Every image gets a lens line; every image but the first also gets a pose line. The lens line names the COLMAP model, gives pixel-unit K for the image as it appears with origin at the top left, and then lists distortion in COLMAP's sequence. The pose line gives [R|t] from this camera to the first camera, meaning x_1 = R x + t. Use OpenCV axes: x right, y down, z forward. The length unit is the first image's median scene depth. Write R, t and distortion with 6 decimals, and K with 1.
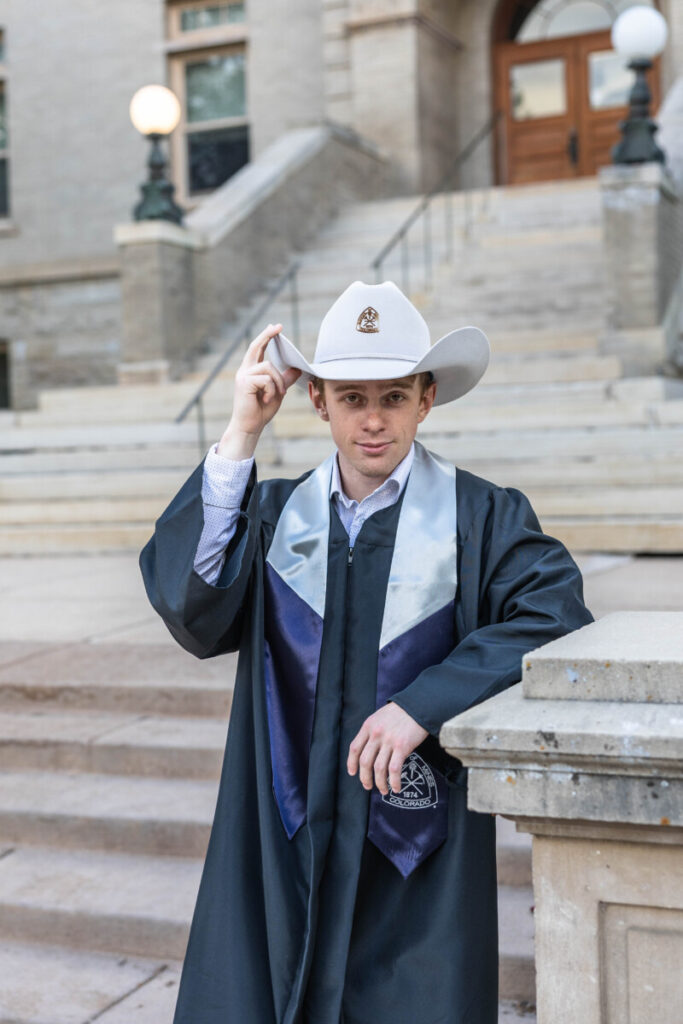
lens RADIAL K [[1505.2, 0, 341.5], [0, 1505.2, 512.0], [0, 0, 1]] dist [-0.043343, -0.056629]
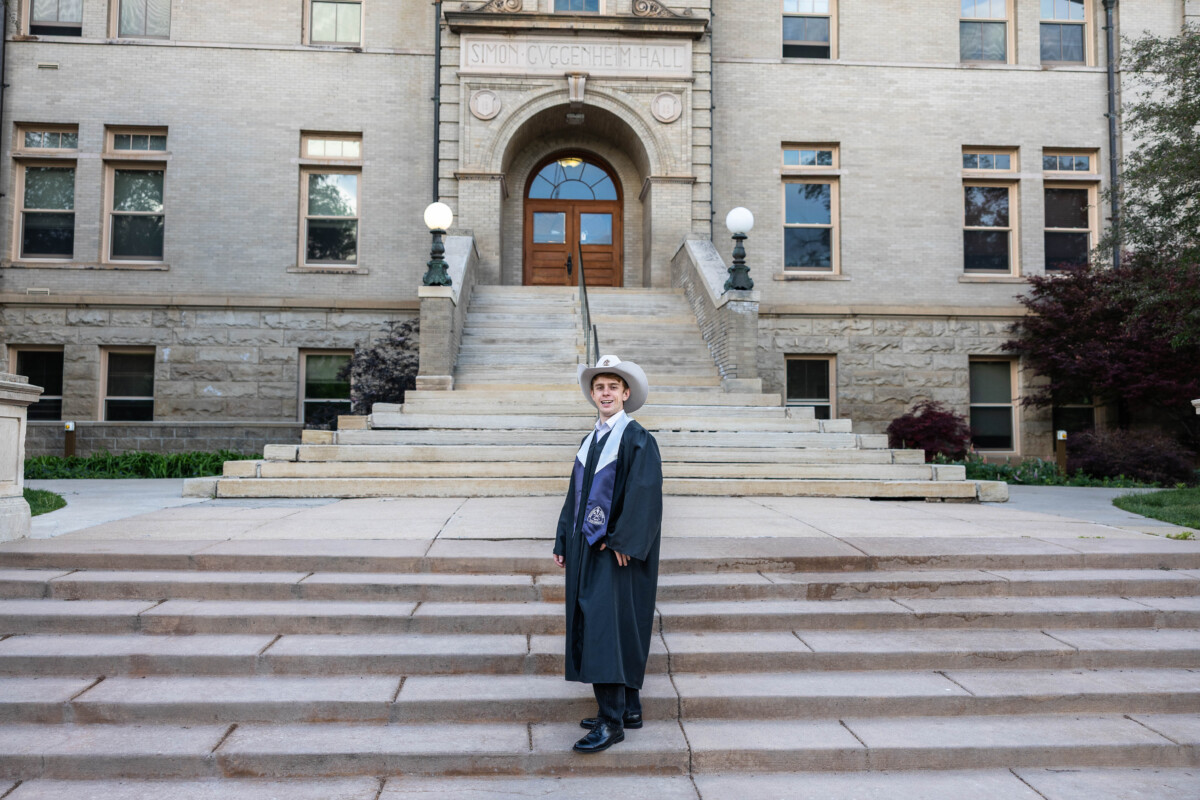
lens RADIAL K [[965.9, 0, 600.0], [0, 965.9, 400.0], [0, 0, 1]] dist [0.000314, 0.001390]
pose [[0.886728, 0.061920, 0.458126, -0.319590], [-0.022009, 0.995520, -0.091954, 0.011159], [-0.461768, 0.071455, 0.884118, 0.023811]]
